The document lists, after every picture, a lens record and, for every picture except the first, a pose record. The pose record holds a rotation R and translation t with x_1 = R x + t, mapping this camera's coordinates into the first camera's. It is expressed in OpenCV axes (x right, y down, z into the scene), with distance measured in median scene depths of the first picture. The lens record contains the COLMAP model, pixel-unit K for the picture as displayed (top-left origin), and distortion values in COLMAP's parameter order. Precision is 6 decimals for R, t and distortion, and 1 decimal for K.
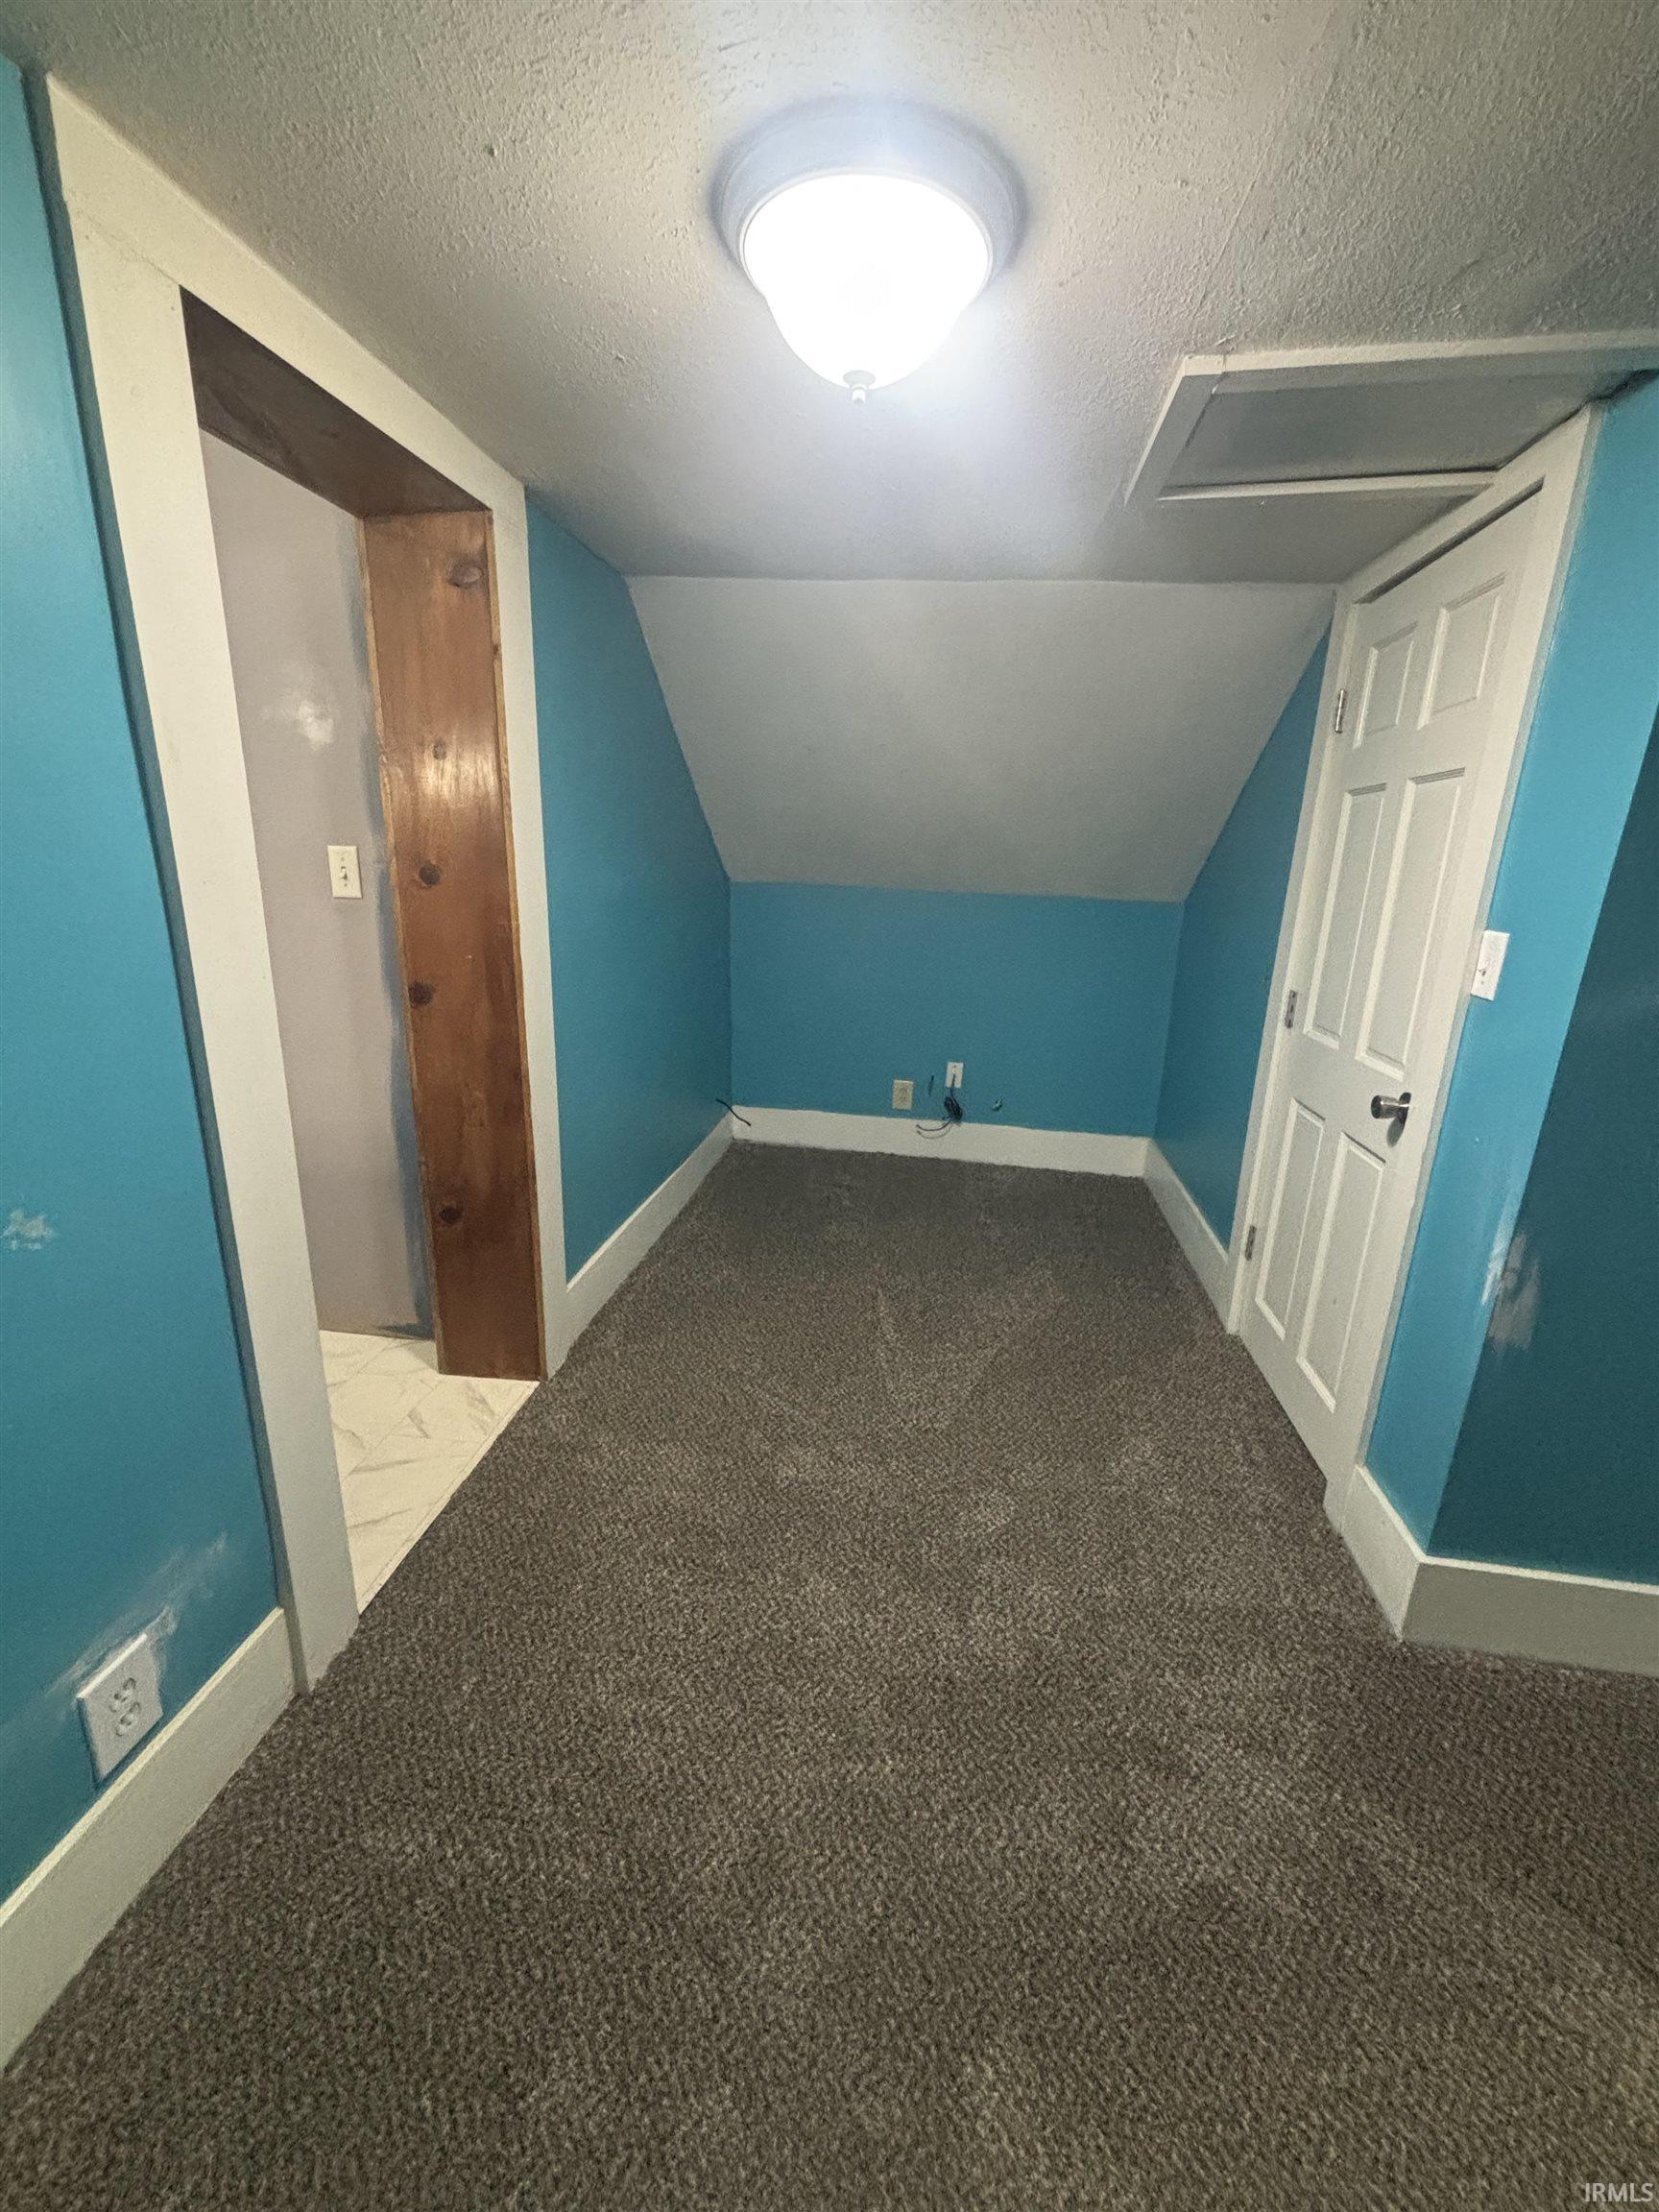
lens RADIAL K [[892.1, 0, 830.2], [0, 892.1, 1102.1], [0, 0, 1]] dist [-0.003384, 0.002300]
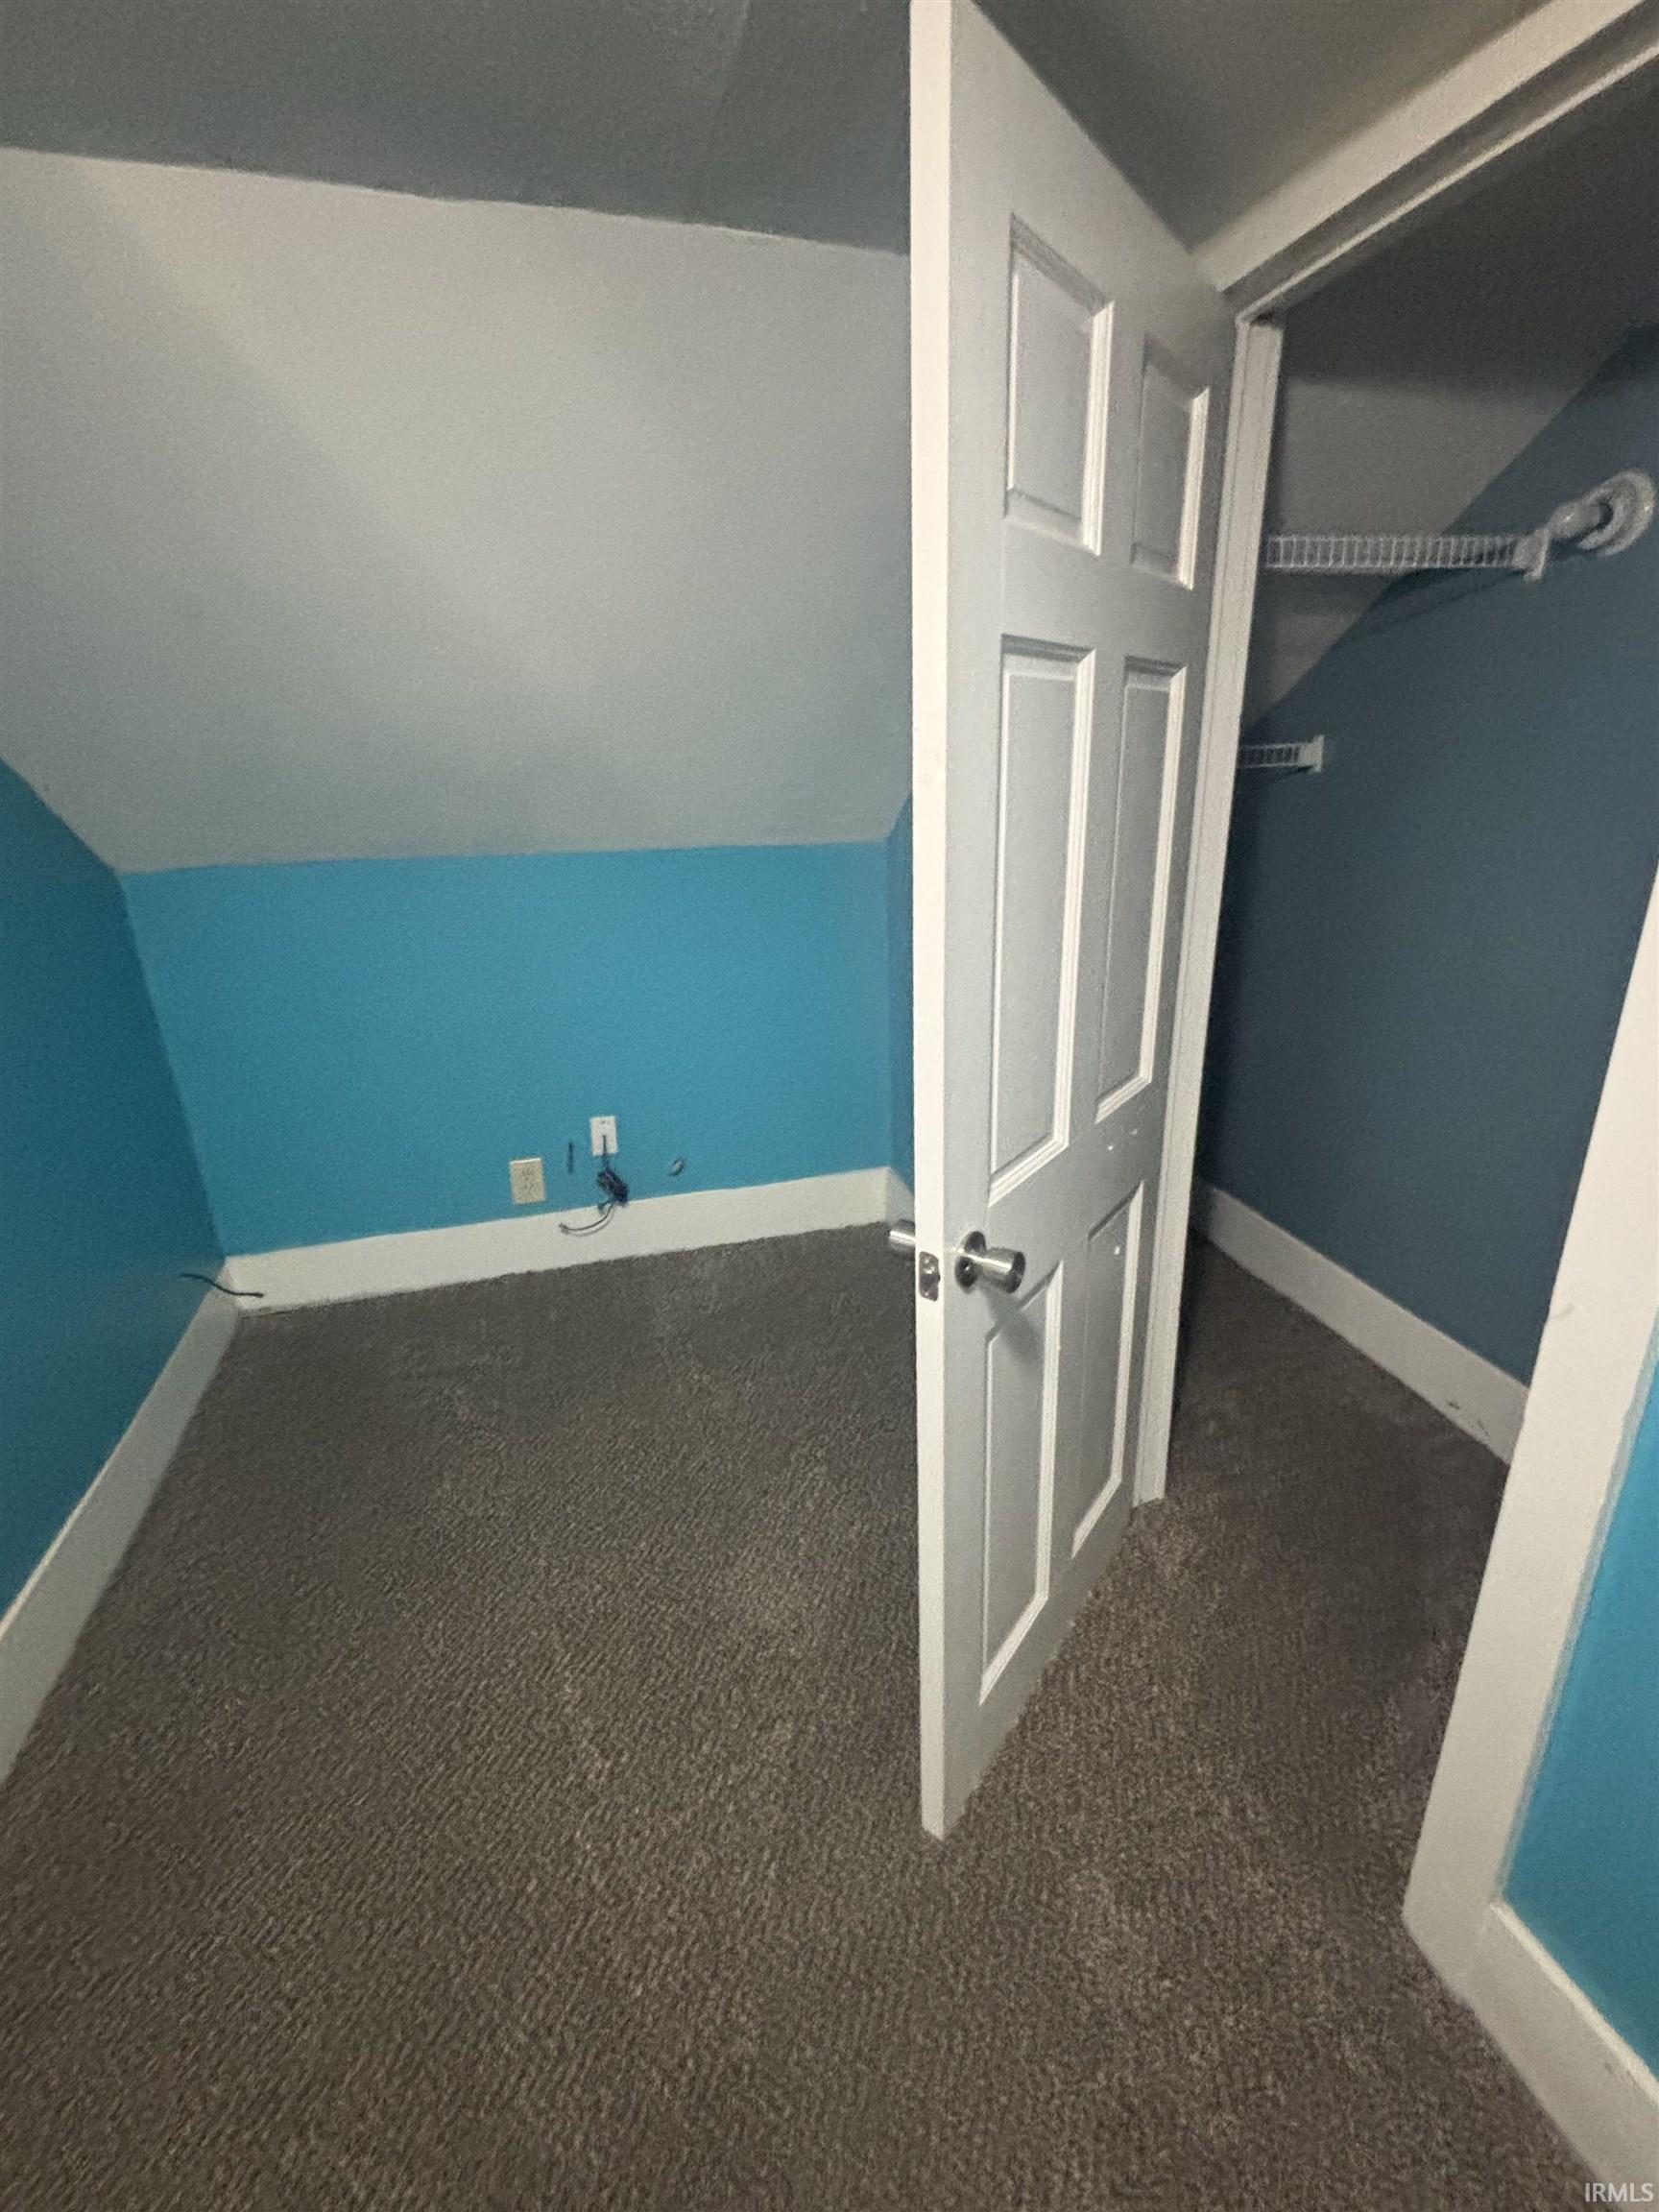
lens RADIAL K [[973.6, 0, 828.3], [0, 973.6, 1097.2], [0, 0, 1]] dist [-0.001829, -0.000773]
pose [[0.915169, -0.188081, 0.356498, 0.041870], [0.160927, 0.981402, 0.104650, -0.104171], [-0.369550, -0.038403, 0.928417, 0.287572]]
